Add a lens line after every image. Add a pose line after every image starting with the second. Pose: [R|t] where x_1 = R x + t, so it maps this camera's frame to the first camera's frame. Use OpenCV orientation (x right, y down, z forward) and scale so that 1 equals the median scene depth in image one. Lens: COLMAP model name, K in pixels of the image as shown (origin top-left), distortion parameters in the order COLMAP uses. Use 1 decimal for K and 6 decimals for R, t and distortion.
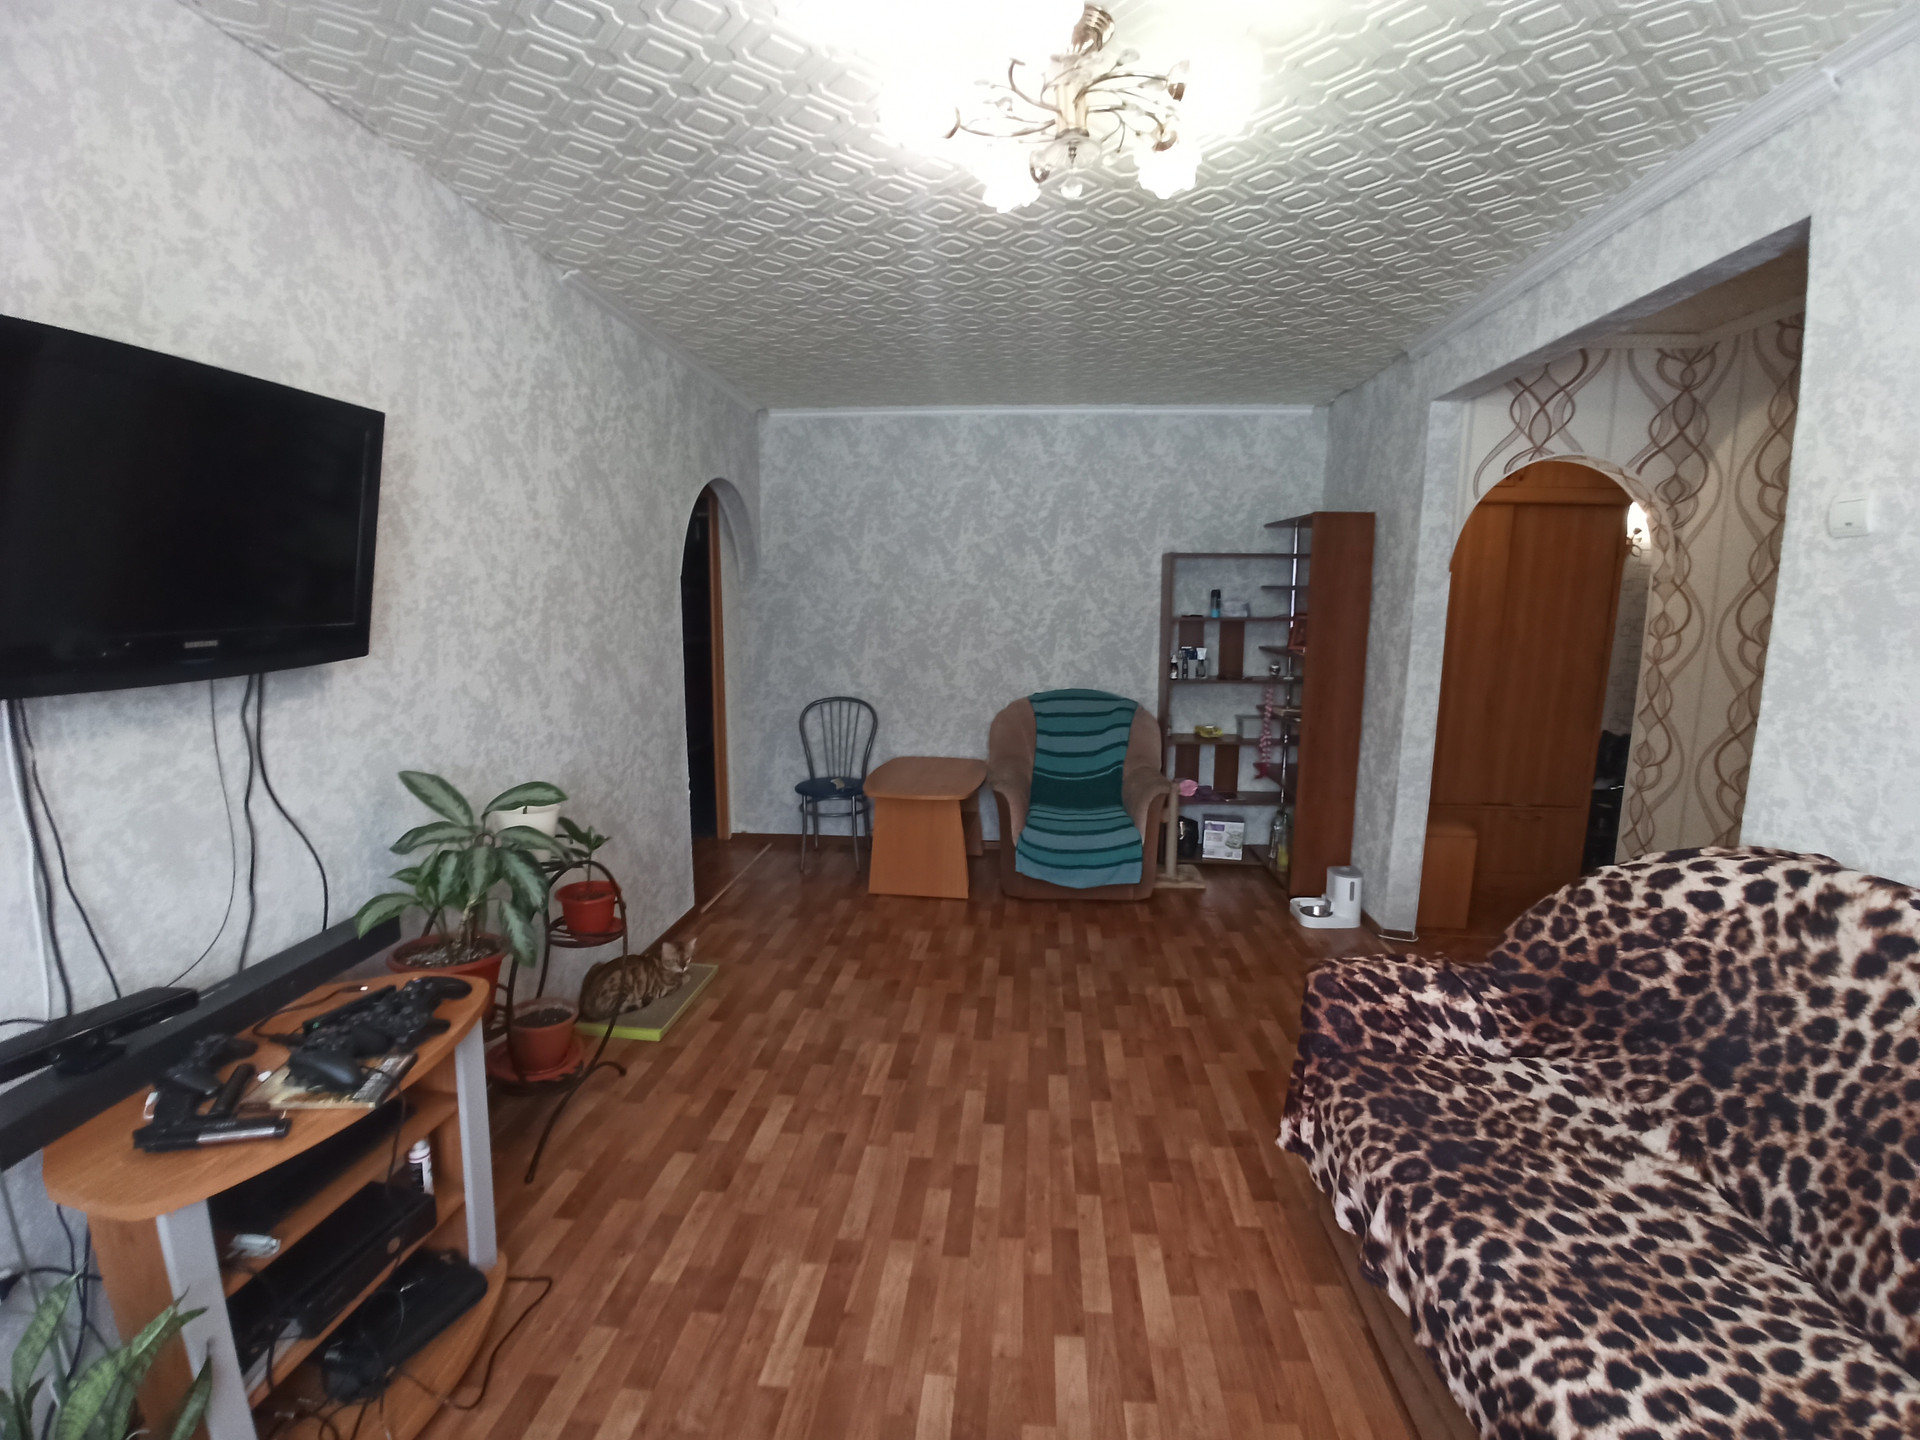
lens RADIAL K [[845.5, 0, 960.0], [0, 845.5, 720.0], [0, 0, 1]] dist [-0.029216, -0.000016]
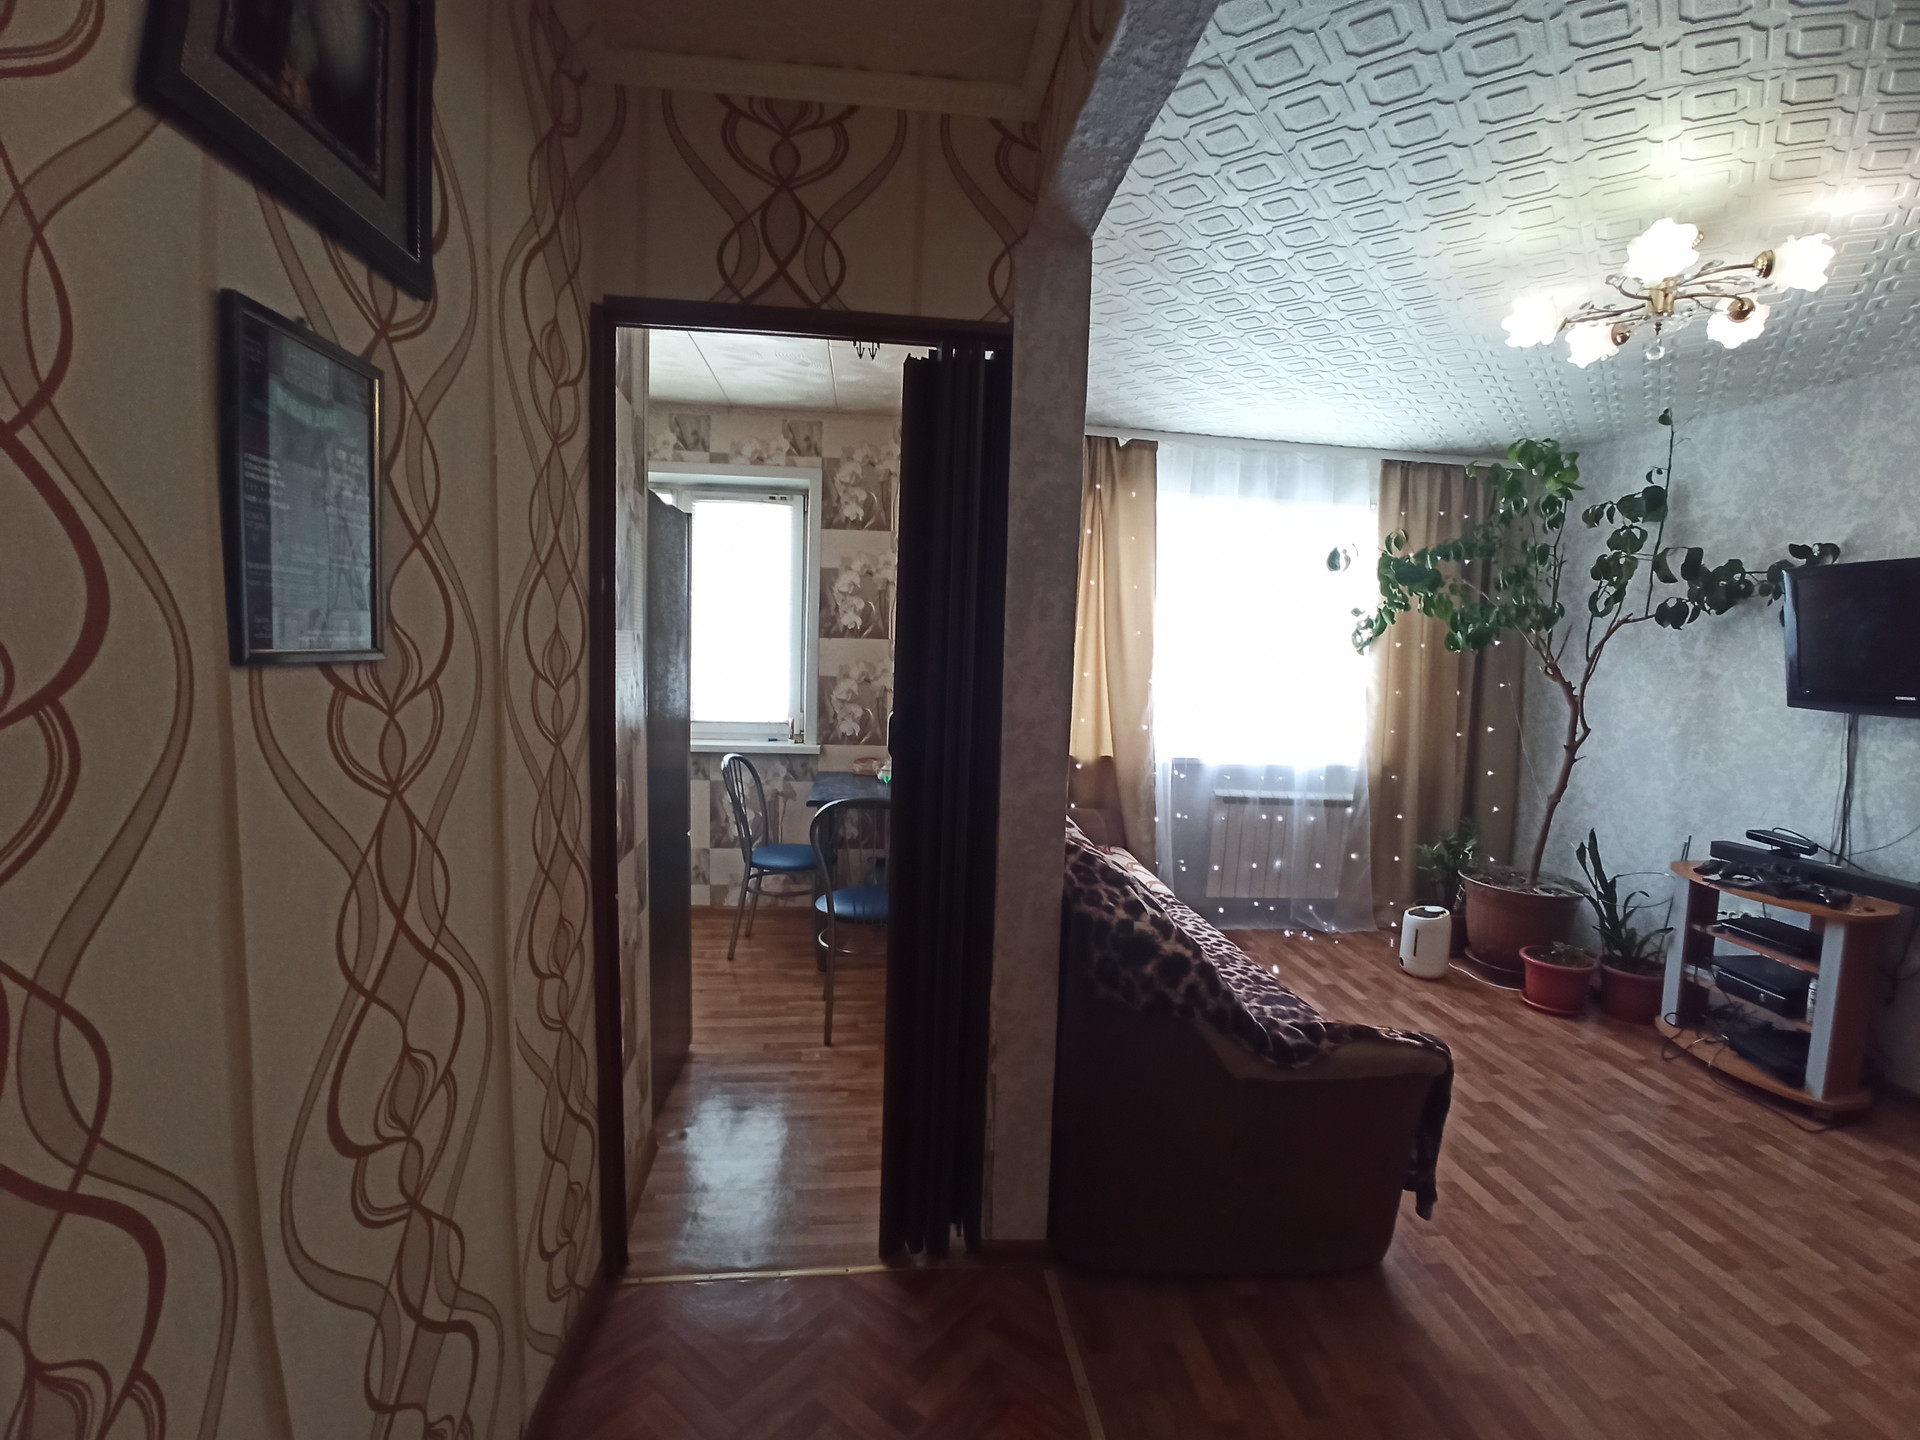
lens RADIAL K [[842.3, 0, 980.5], [0, 842.3, 727.4], [0, 0, 1]] dist [-0.020939, 0.000329]
pose [[-0.976756, -0.024743, -0.212922, 1.612075], [-0.073436, 0.971831, 0.223944, -0.300335], [0.201384, 0.234374, -0.951059, 2.432465]]
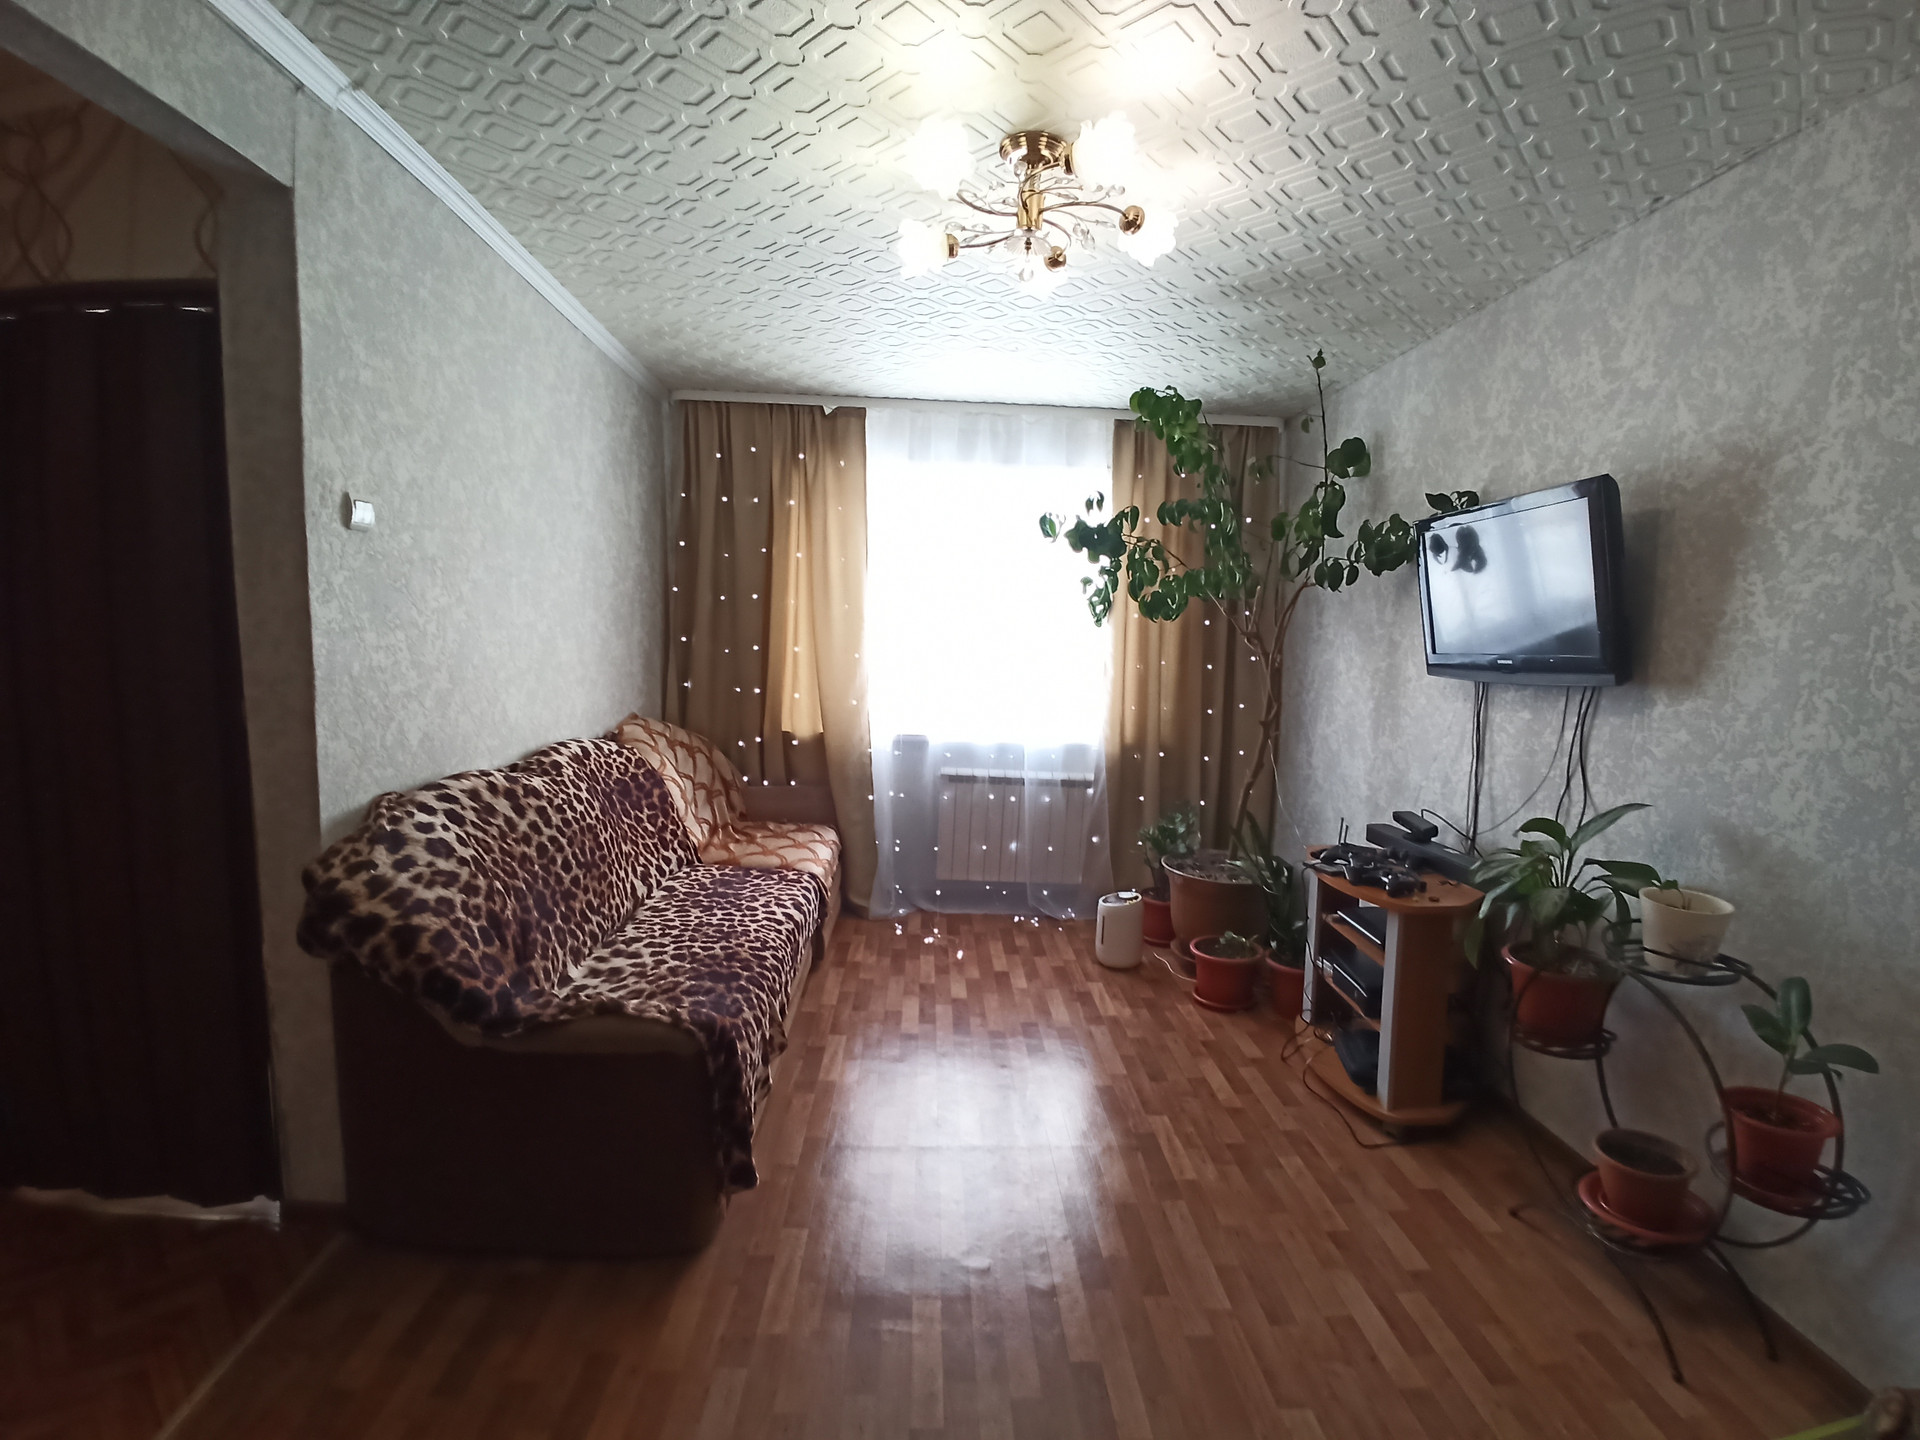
lens RADIAL K [[845.5, 0, 960.0], [0, 845.5, 720.0], [0, 0, 1]] dist [-0.029216, -0.000016]
pose [[-0.990549, -0.025880, -0.134699, 0.423334], [-0.057027, 0.970842, 0.232839, -0.316078], [0.124745, 0.238320, -0.963142, 2.576641]]
